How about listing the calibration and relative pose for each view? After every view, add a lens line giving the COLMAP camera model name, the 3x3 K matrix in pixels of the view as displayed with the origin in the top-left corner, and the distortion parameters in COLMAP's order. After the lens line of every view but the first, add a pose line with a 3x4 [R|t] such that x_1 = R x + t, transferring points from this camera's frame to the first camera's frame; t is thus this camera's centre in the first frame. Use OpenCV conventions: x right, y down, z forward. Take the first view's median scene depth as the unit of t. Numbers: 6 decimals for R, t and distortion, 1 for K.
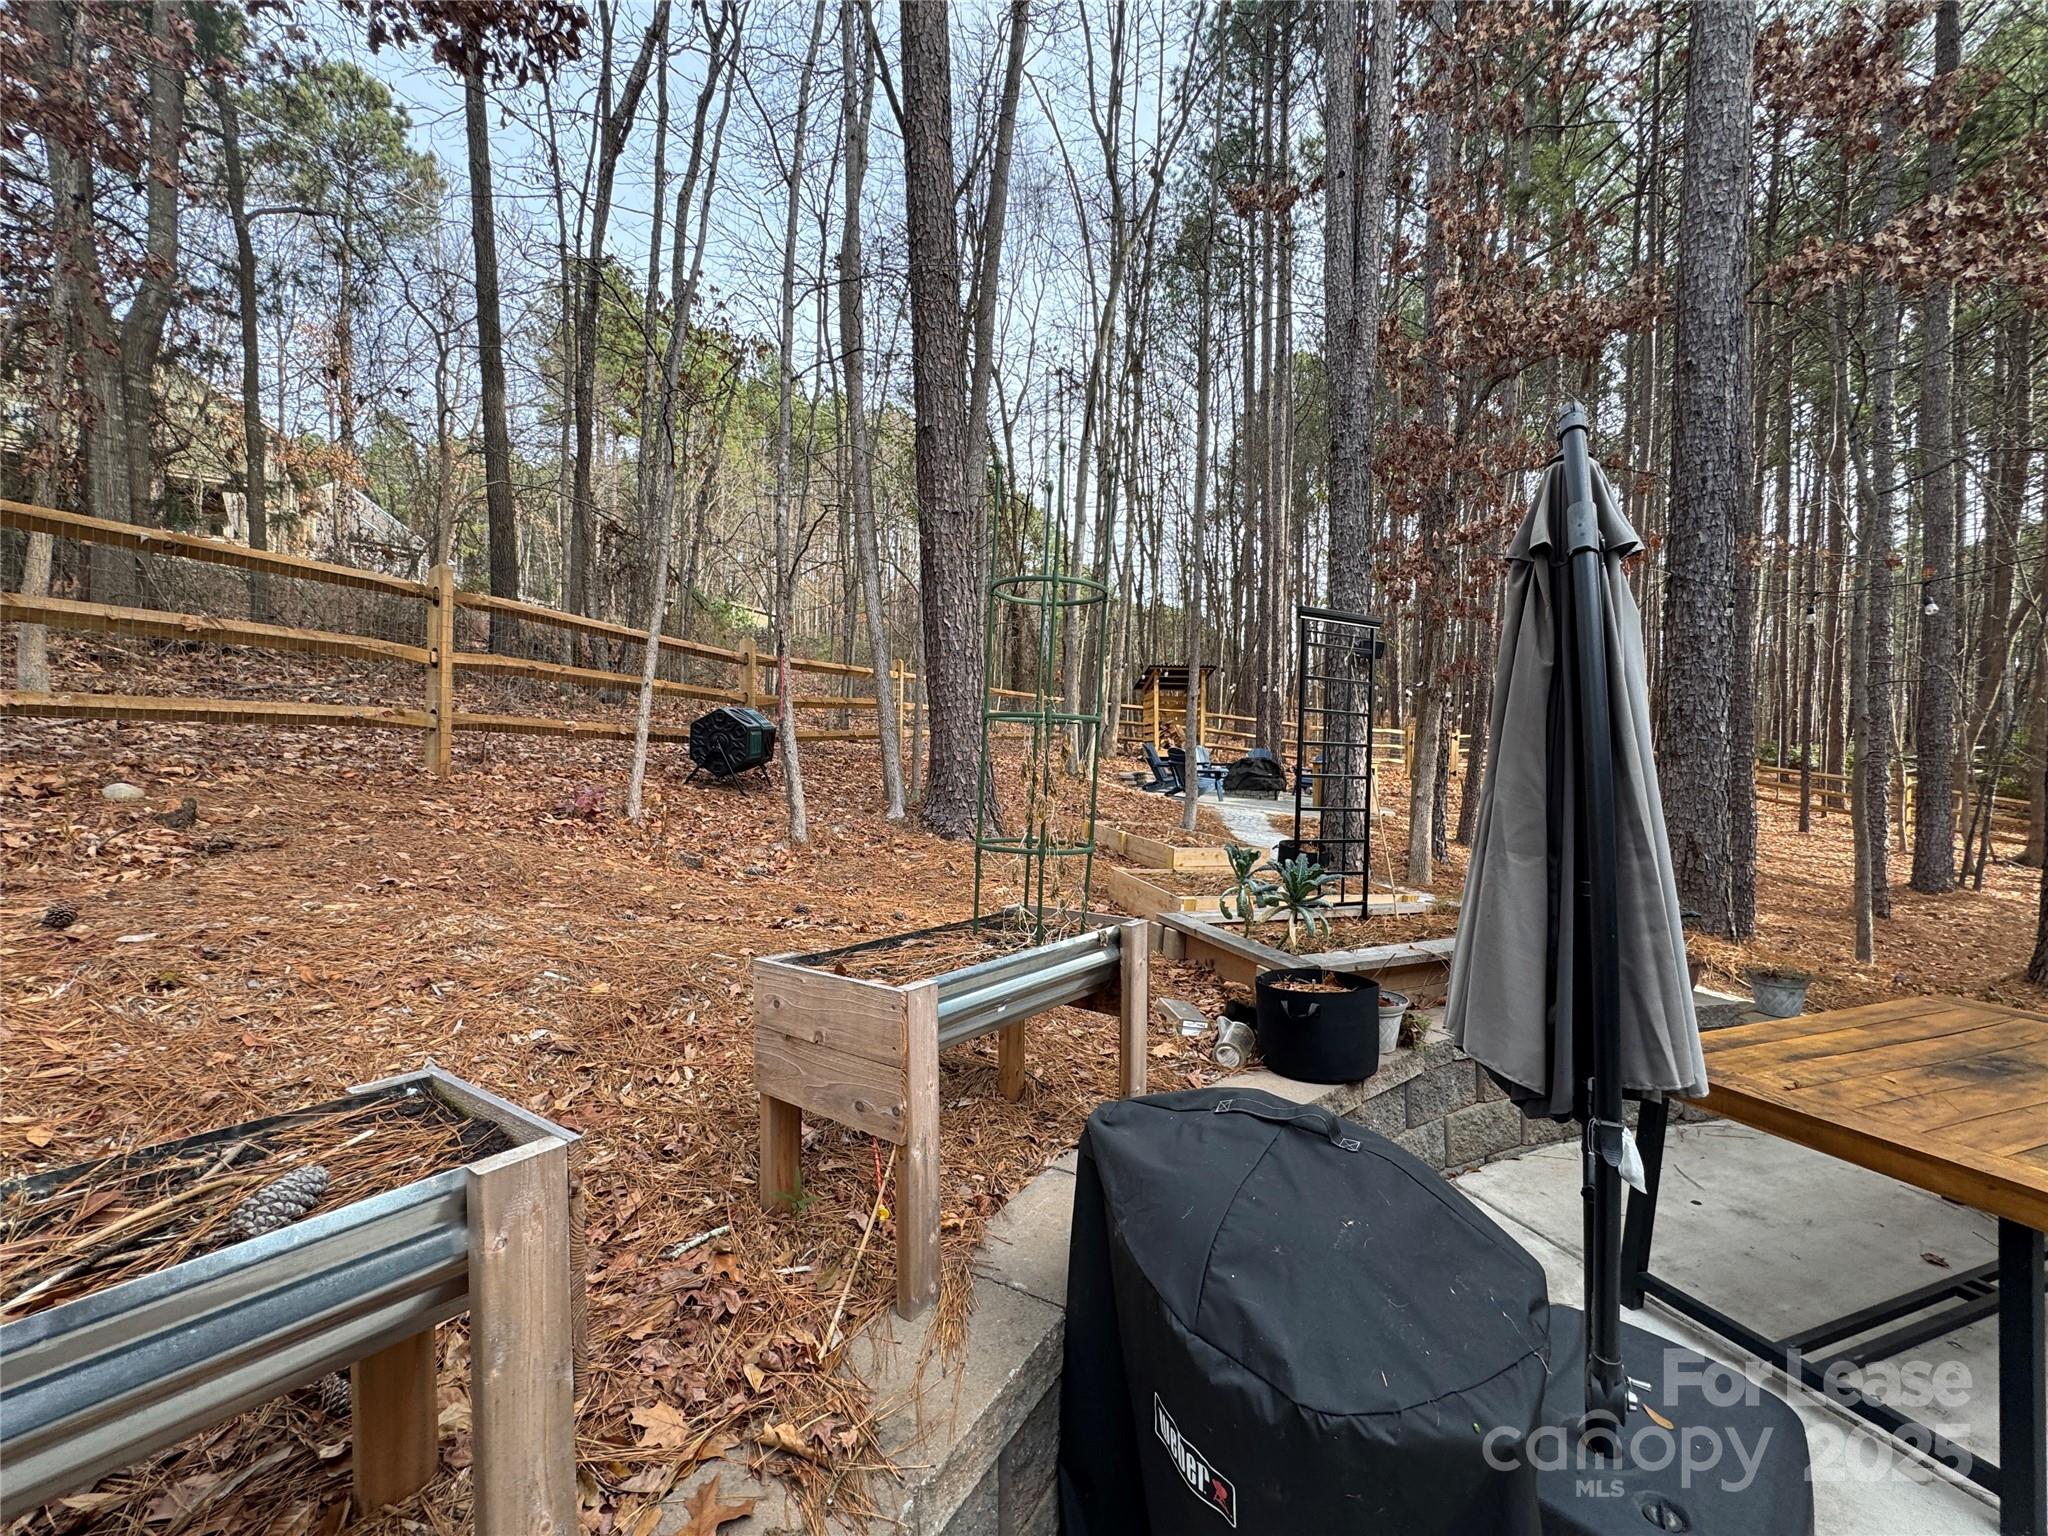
lens RADIAL K [[816.8, 0, 1022.4], [0, 816.8, 766.0], [0, 0, 1]] dist [-0.000217, -0.000679]
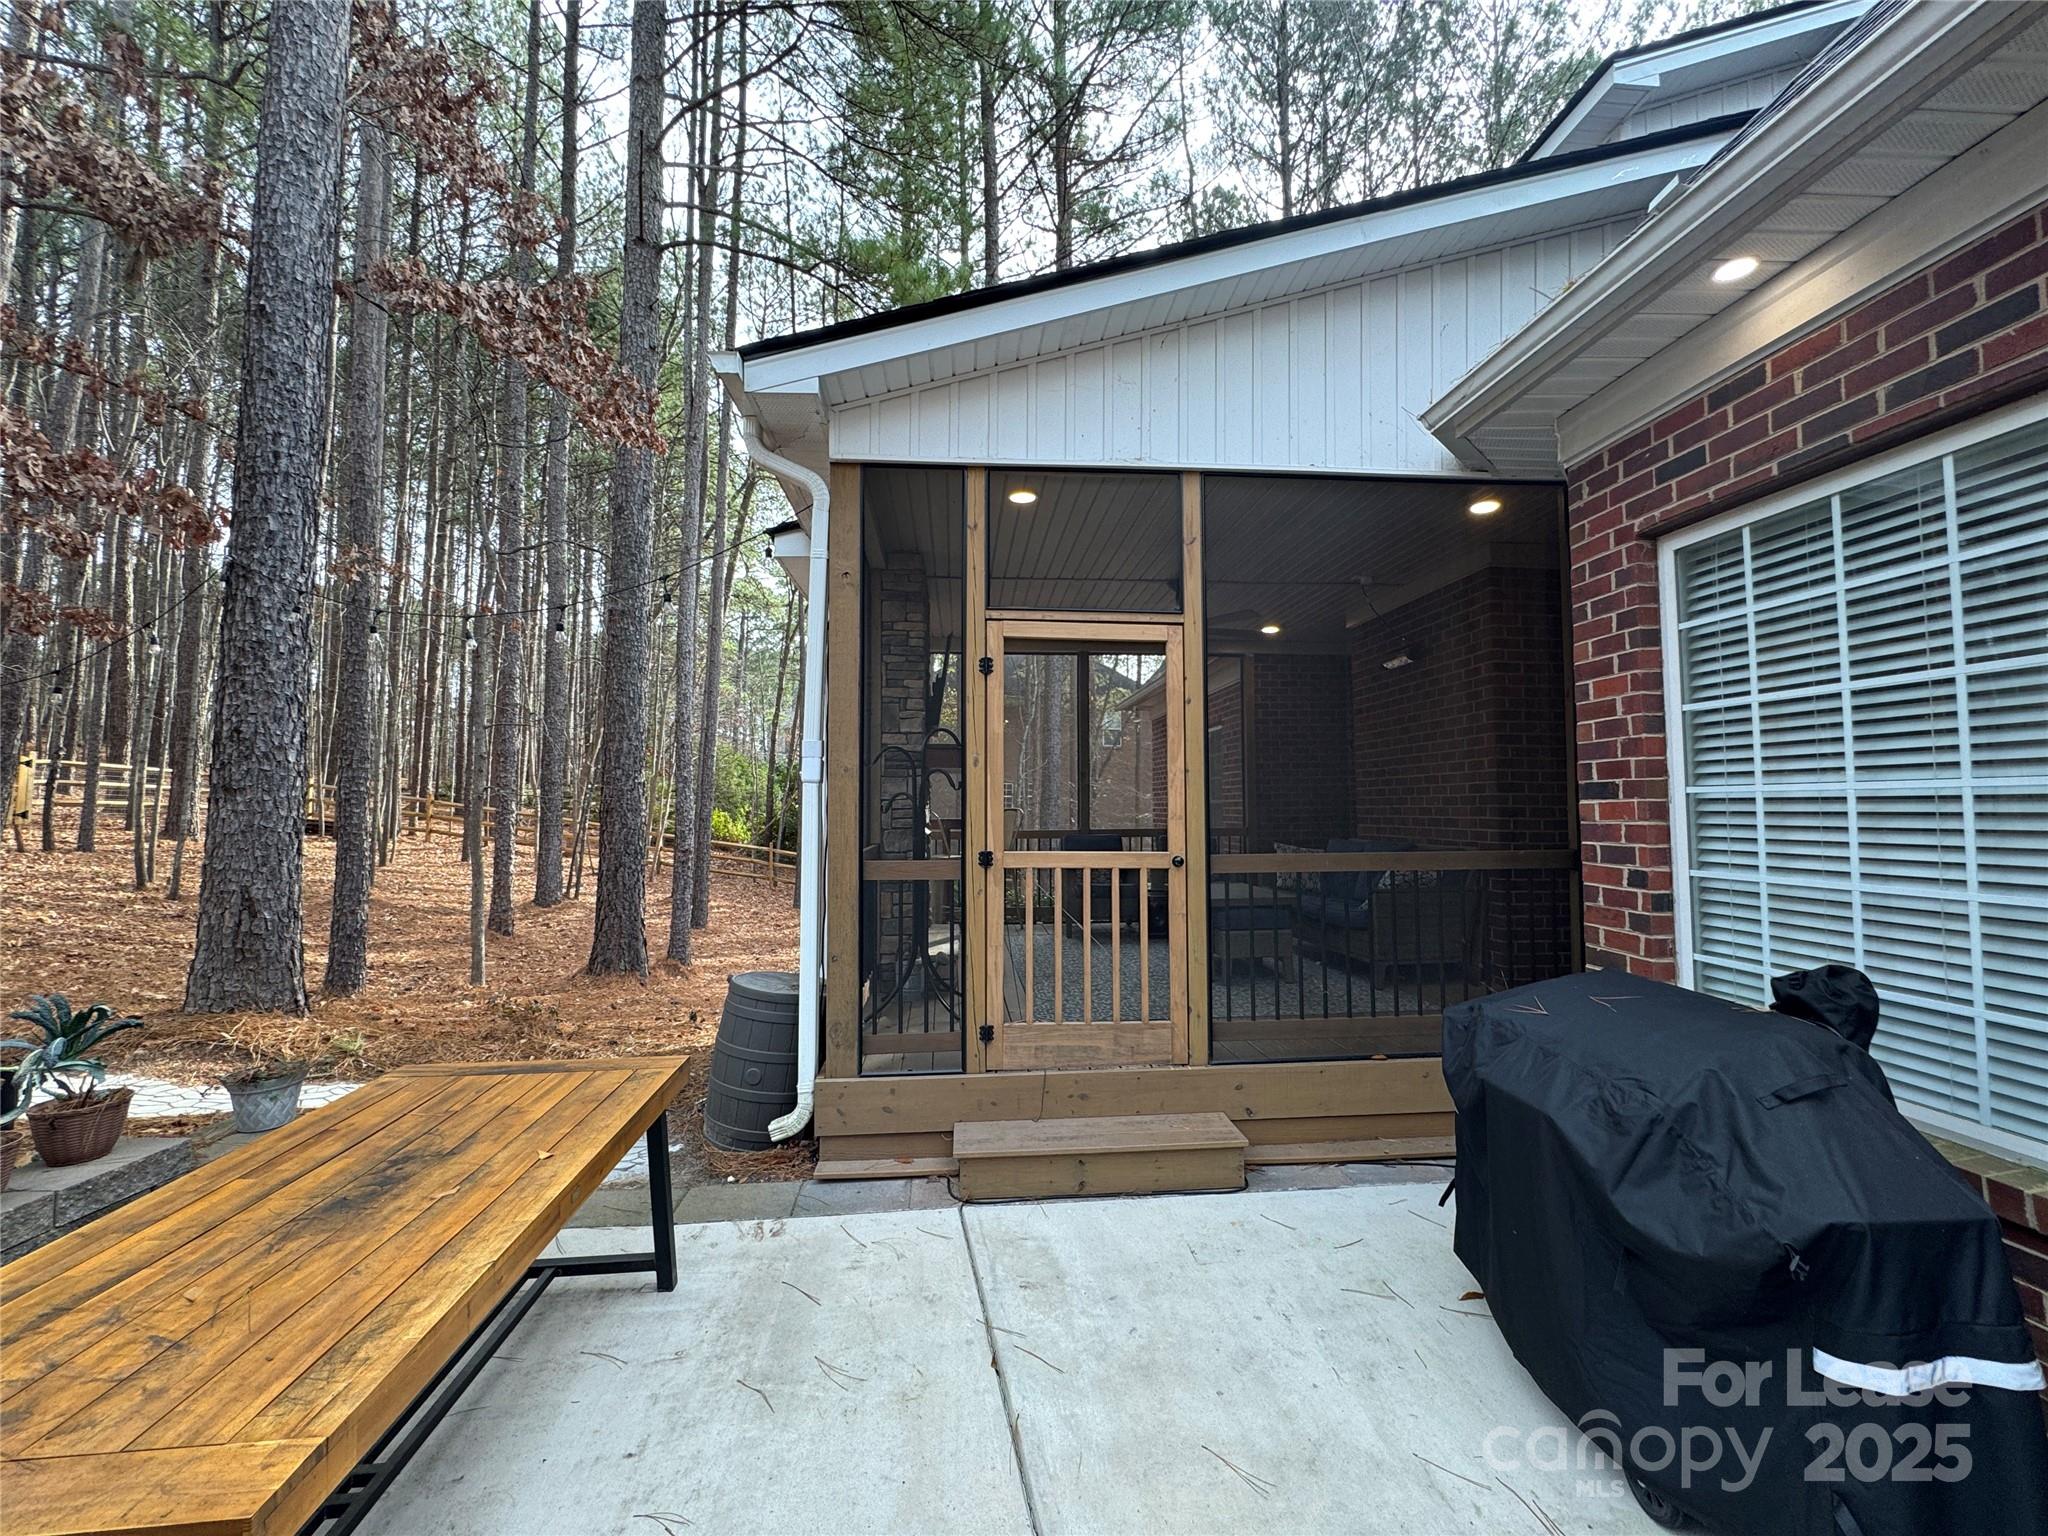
lens RADIAL K [[816.8, 0, 1020.7], [0, 816.8, 760.4], [0, 0, 1]] dist [-0.000217, -0.000679]
pose [[0.233514, 0.041376, 0.971473, 0.217851], [0.007074, 0.998995, -0.044249, -0.000535], [-0.972328, 0.017205, 0.232986, 0.080755]]
